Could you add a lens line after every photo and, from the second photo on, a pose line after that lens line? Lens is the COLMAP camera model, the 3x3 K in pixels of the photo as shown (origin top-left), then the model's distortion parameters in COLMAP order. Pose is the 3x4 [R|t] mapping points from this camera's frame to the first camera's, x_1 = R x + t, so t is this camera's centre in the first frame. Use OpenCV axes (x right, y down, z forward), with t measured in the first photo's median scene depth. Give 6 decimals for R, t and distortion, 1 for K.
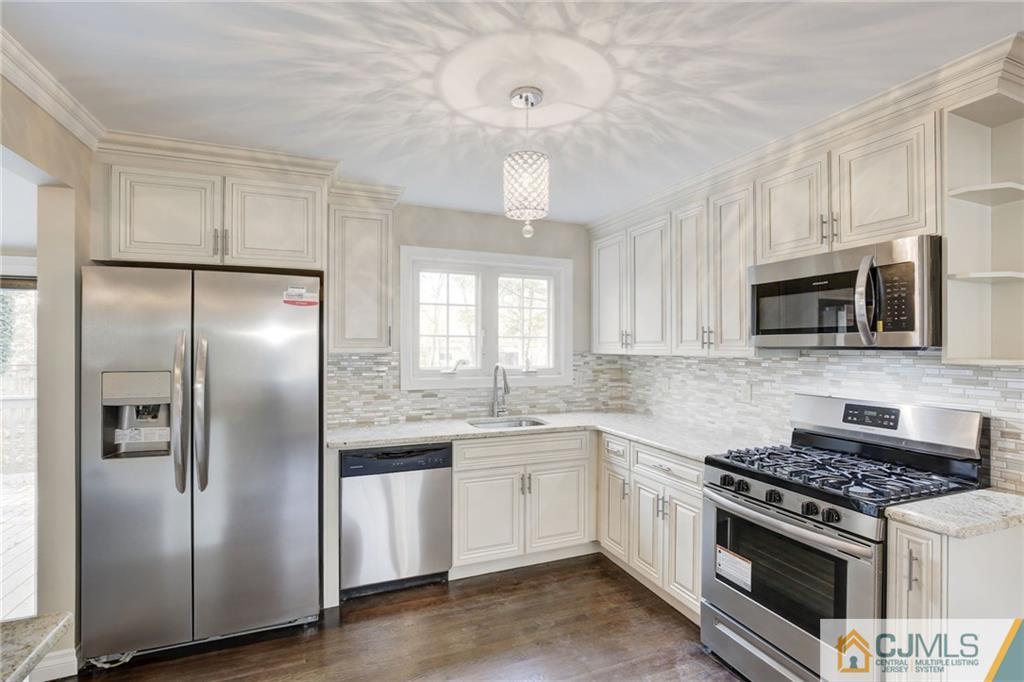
lens RADIAL K [[465.5, 0, 528.7], [0, 465.5, 344.3], [0, 0, 1]] dist [-0.029127, 0.004779]
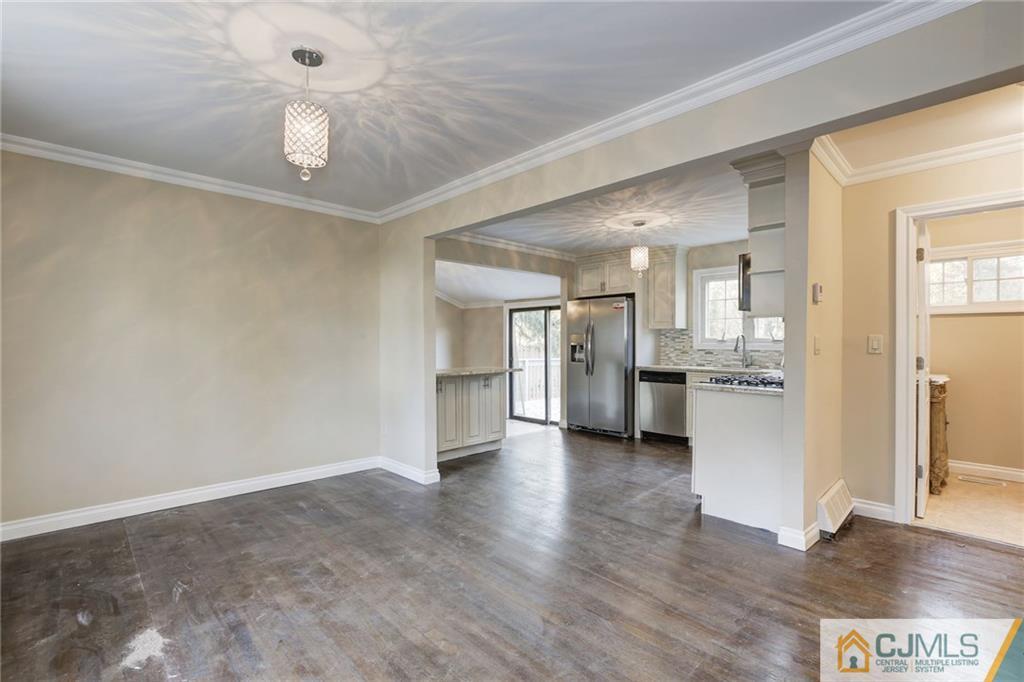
lens RADIAL K [[465.5, 0, 515.2], [0, 465.5, 341.0], [0, 0, 1]] dist [-0.029127, 0.004779]
pose [[0.359793, -0.000758, -0.933032, 1.762121], [0.003394, 0.999994, 0.000497, 0.094688], [0.933026, -0.003346, 0.359794, -0.472005]]
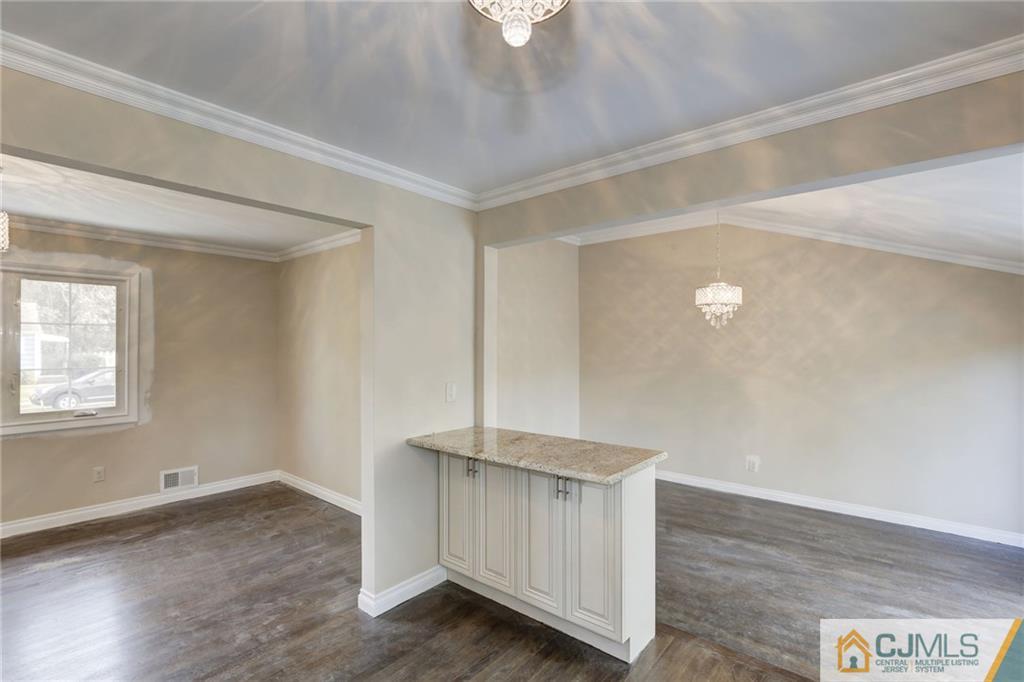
lens RADIAL K [[465.5, 0, 532.4], [0, 465.5, 348.6], [0, 0, 1]] dist [-0.029127, 0.004779]
pose [[-0.880521, -0.002482, -0.474001, 0.124874], [-0.002704, 0.999996, -0.000213, -0.001303], [0.474000, 0.001094, -0.880524, 1.073759]]
